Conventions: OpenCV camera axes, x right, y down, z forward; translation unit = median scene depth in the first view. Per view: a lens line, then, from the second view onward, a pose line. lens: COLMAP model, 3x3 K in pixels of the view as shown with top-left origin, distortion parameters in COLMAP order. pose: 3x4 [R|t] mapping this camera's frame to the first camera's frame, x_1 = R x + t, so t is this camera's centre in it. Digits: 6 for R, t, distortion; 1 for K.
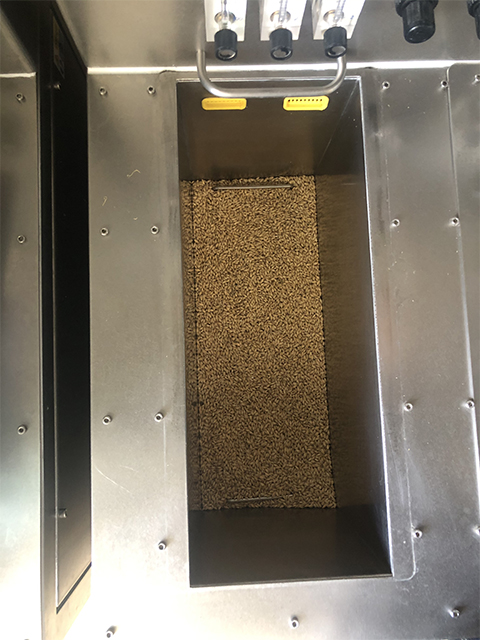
lens RADIAL K [[516.3, 0, 240.0], [0, 516.3, 320.0], [0, 0, 1]] dist [-0.003037, -0.002219]
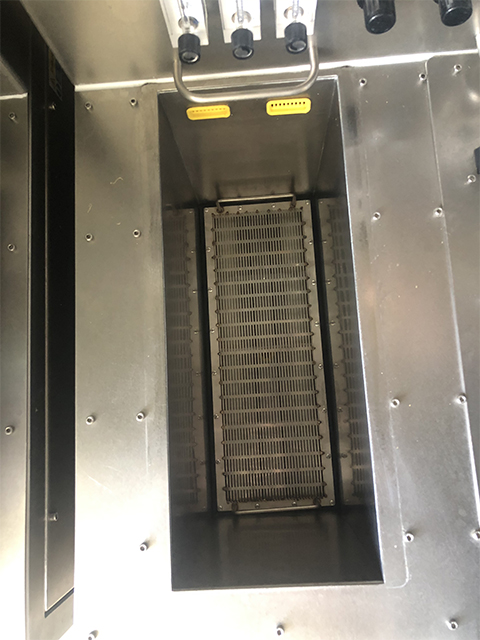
lens RADIAL K [[516.3, 0, 240.0], [0, 516.3, 320.0], [0, 0, 1]] dist [-0.003037, -0.002219]
pose [[0.995522, -0.029230, -0.089893, 0.128633], [0.023760, 0.997835, -0.061330, 0.065908], [0.091491, 0.058920, 0.994061, 0.009006]]
